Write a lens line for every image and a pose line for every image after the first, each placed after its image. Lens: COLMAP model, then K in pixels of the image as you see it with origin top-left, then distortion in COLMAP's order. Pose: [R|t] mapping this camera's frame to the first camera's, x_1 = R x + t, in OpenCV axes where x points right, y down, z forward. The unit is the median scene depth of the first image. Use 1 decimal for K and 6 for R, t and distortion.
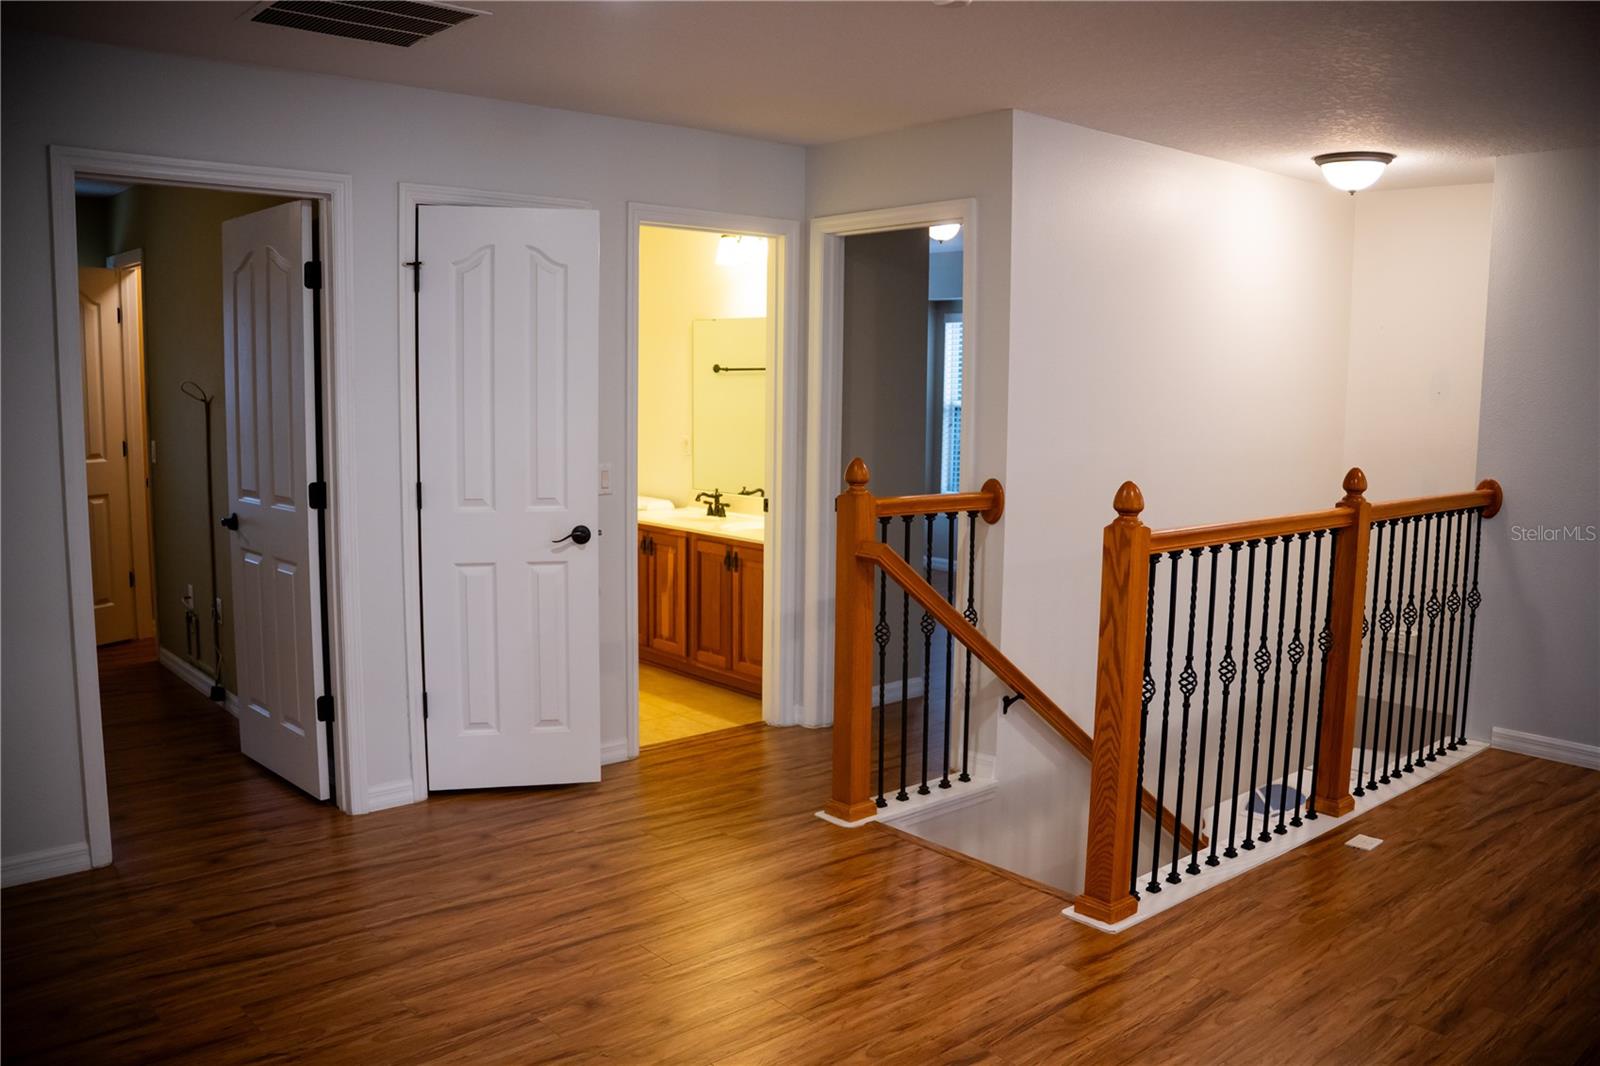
lens RADIAL K [[1285.9, 0, 790.3], [0, 1285.9, 534.1], [0, 0, 1]] dist [-0.202932, 0.177937]
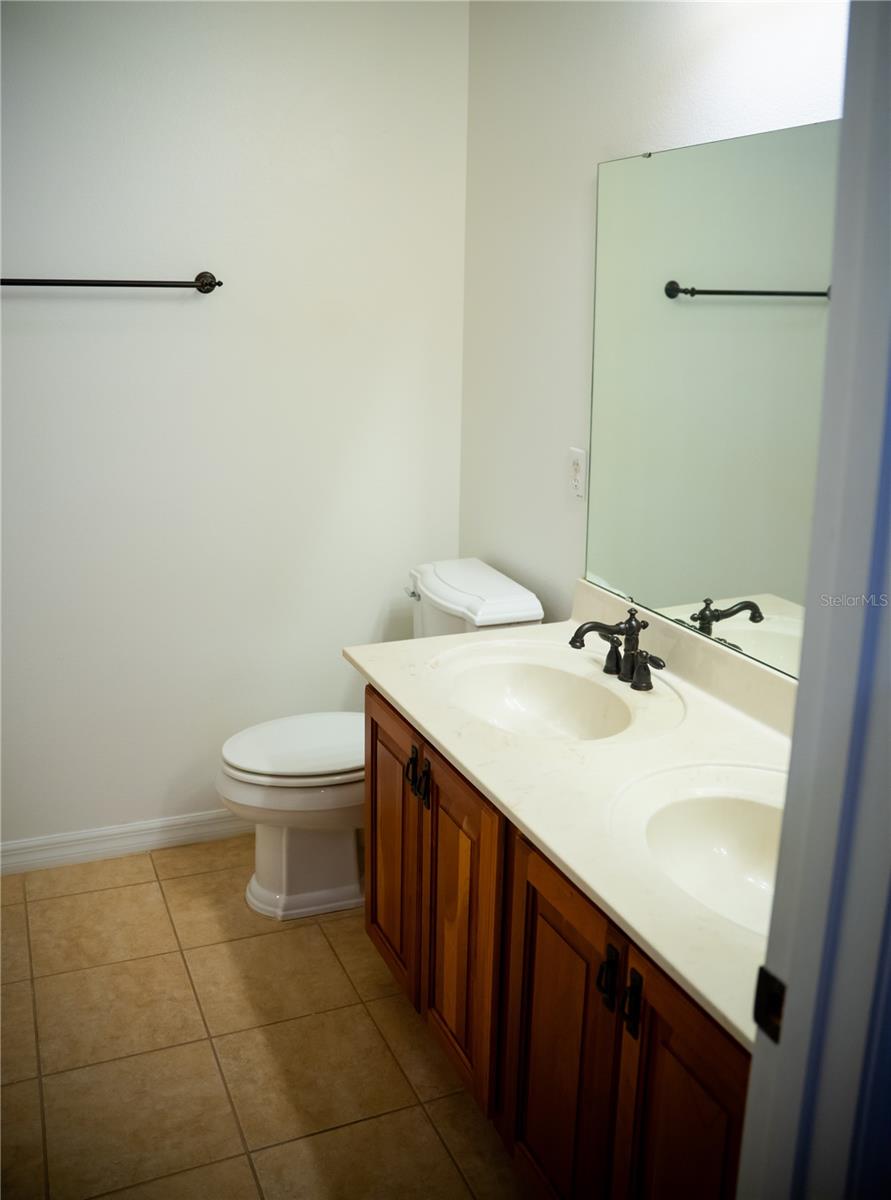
lens RADIAL K [[1076.1, 0, 445.5], [0, 1076.1, 600.0], [0, 0, 1]] dist [-0.183339, -0.000720]
pose [[0.957502, 0.083453, -0.276089, -0.023969], [-0.041887, 0.987313, 0.153164, -0.083999], [0.285368, -0.135091, 0.948850, 0.694736]]
